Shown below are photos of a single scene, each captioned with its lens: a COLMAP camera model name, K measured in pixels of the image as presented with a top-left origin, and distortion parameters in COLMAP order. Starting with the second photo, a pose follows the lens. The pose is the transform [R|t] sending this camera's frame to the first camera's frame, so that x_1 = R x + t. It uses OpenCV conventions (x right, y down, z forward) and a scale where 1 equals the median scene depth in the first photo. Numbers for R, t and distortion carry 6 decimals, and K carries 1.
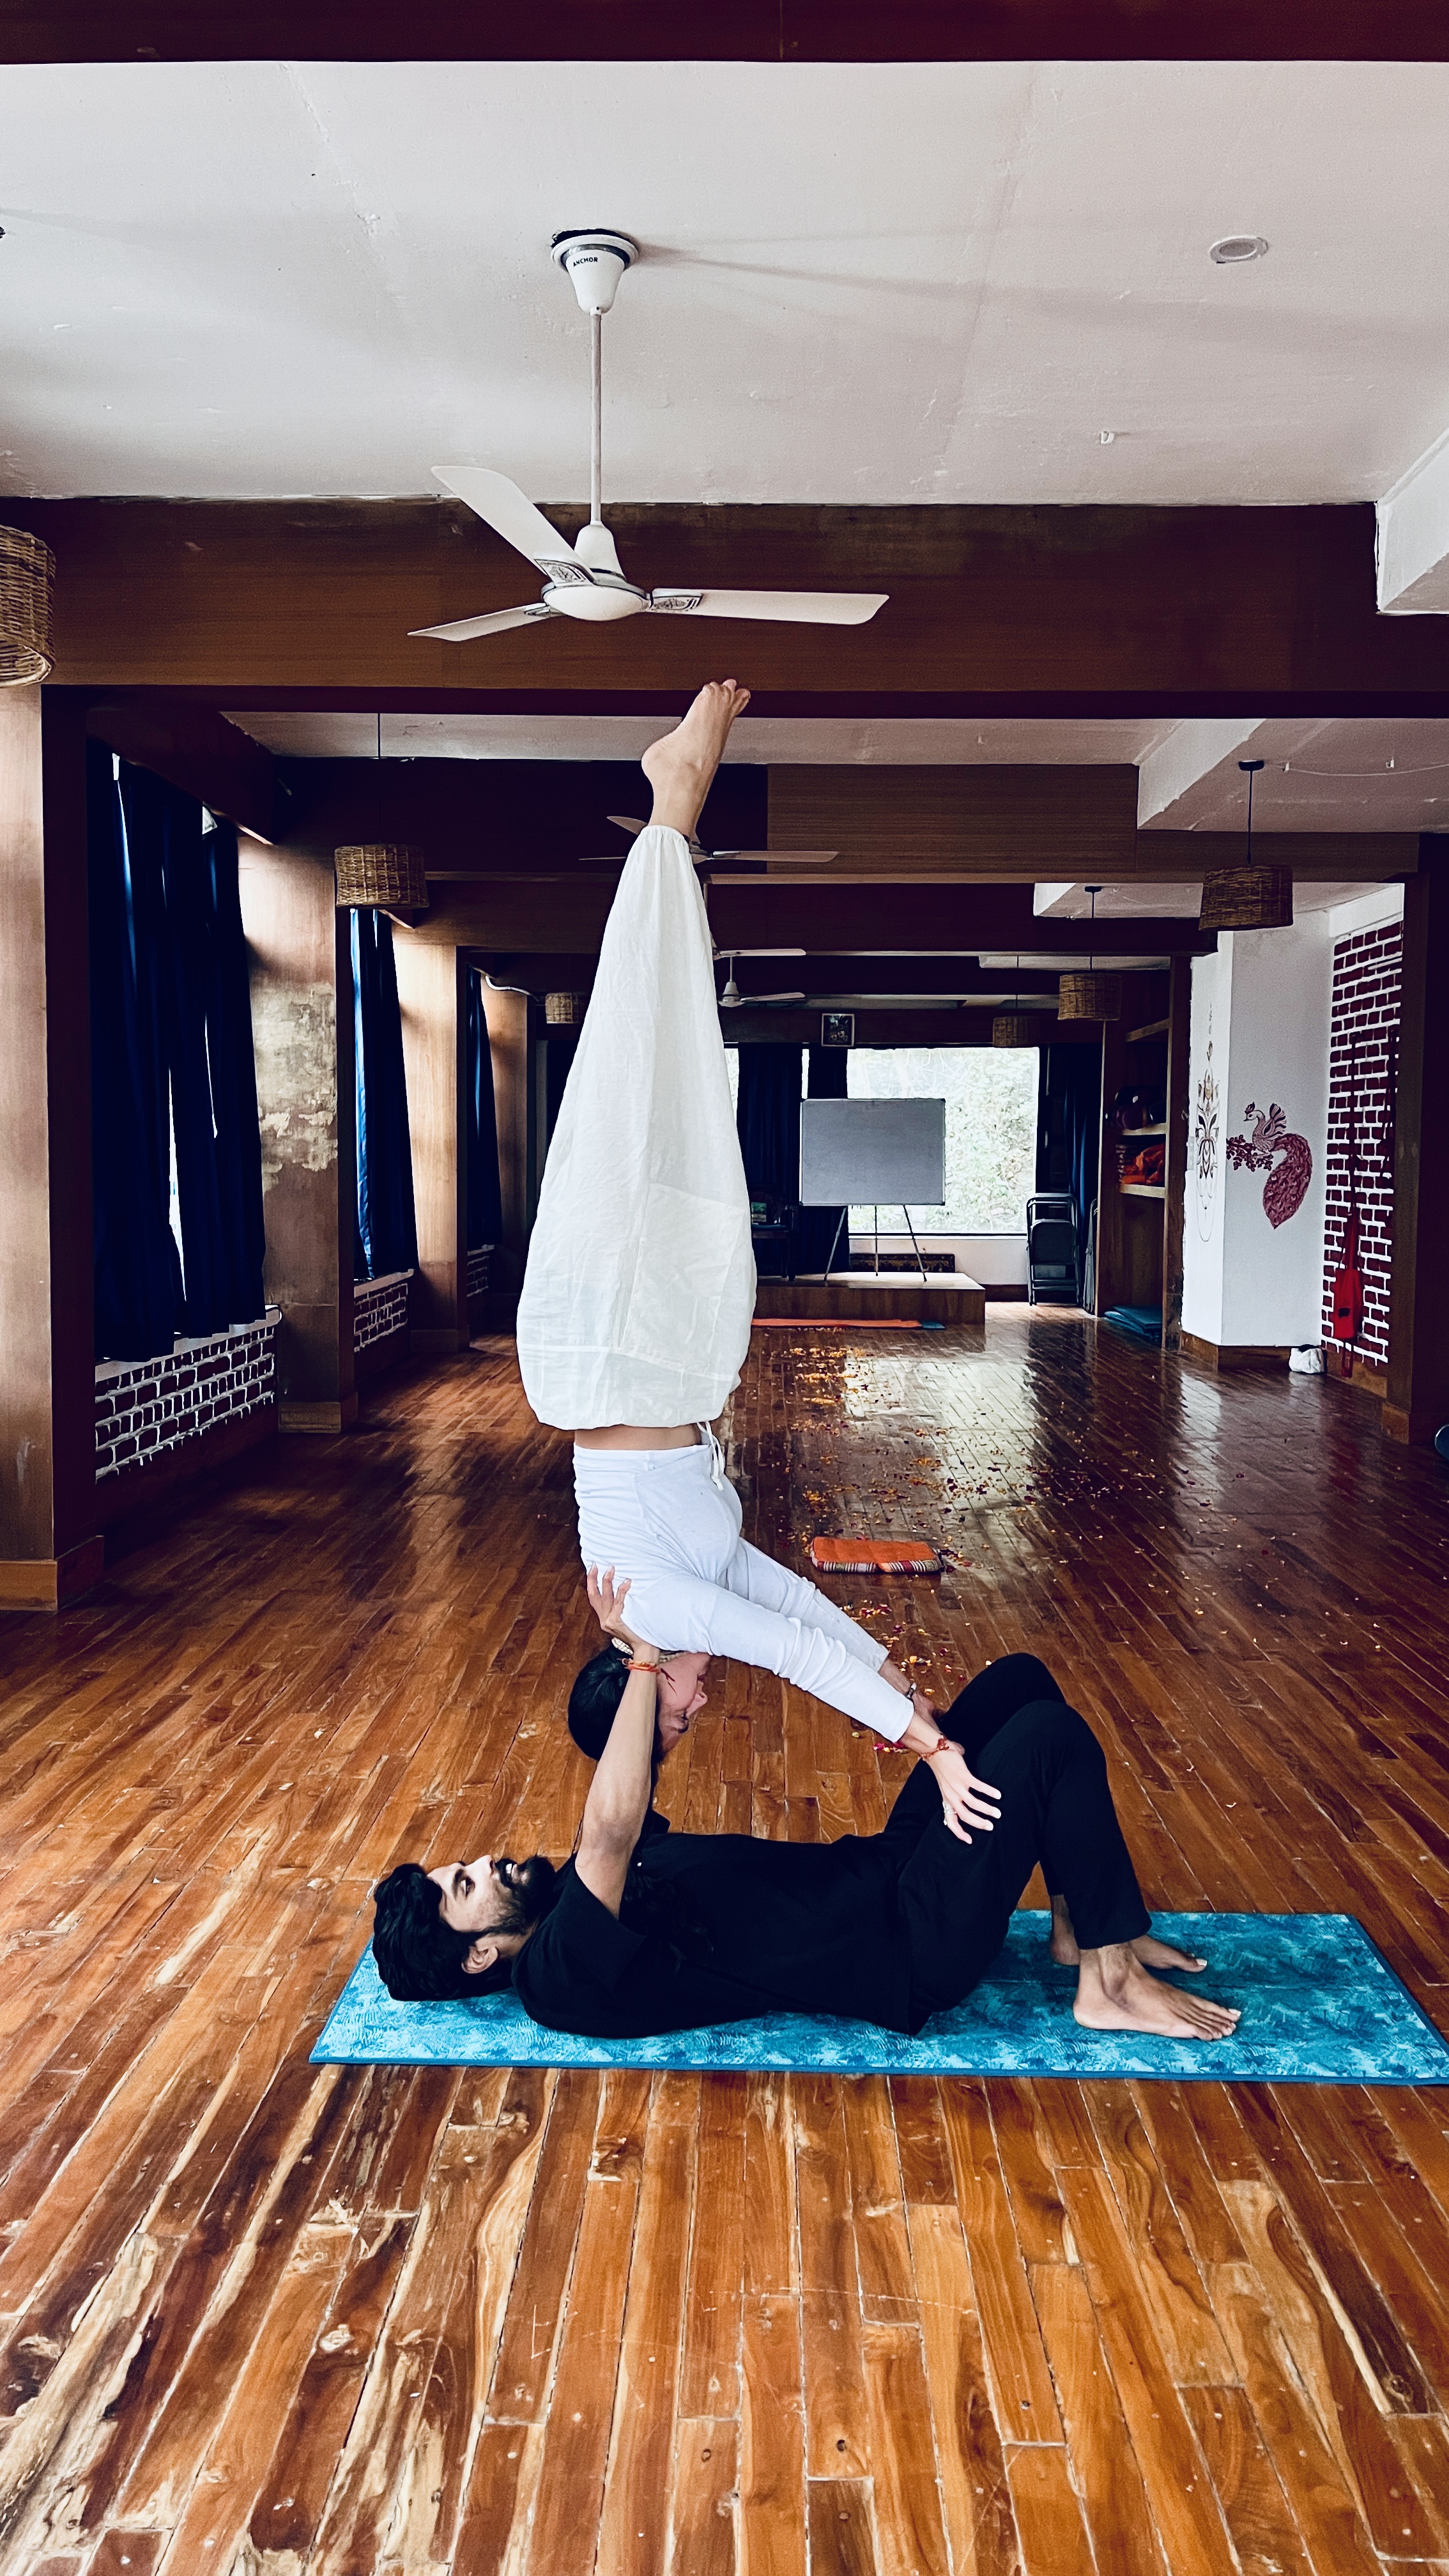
lens RADIAL K [[2058.1, 0, 724.5], [0, 2058.1, 1288.0], [0, 0, 1]] dist [-0.000449, 0.011129]
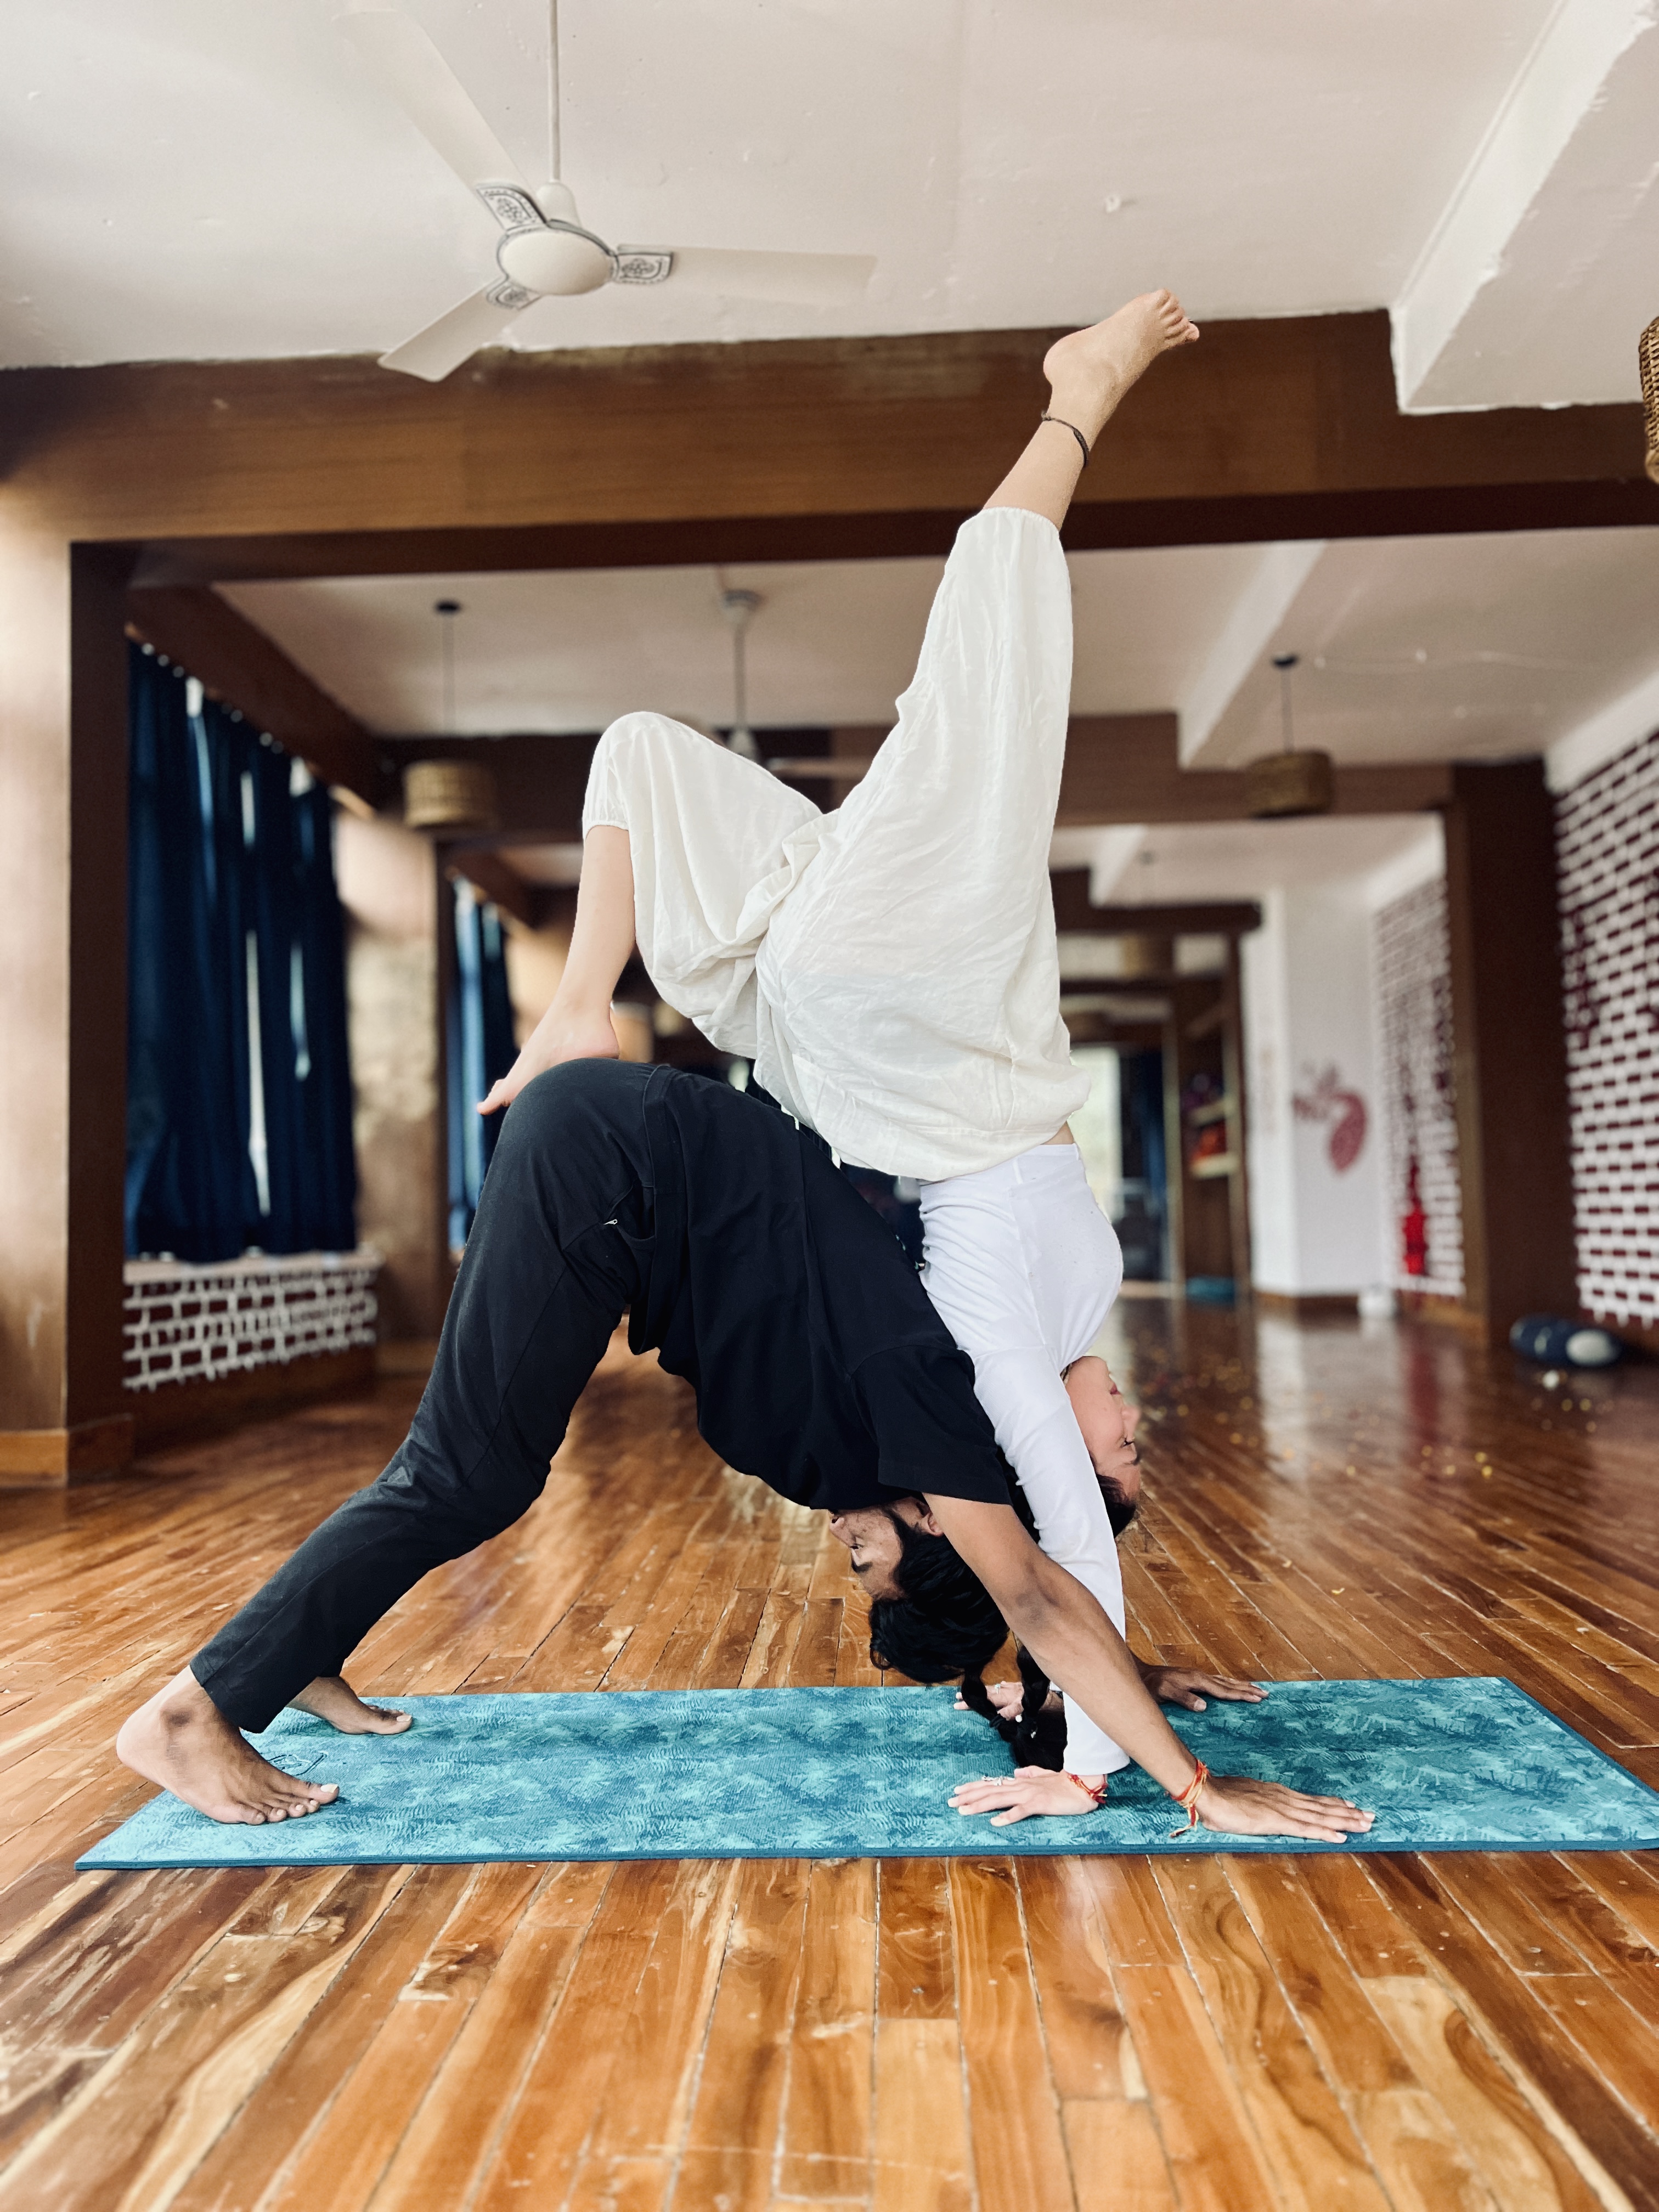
lens RADIAL K [[1760.5, 0, 829.5], [0, 1760.5, 1106.0], [0, 0, 1]] dist [0.016287, -0.013533]
pose [[0.999329, -0.033389, -0.015038, 0.085486], [0.030969, 0.989739, -0.139489, 0.224272], [0.019541, 0.138930, 0.990109, 0.387989]]
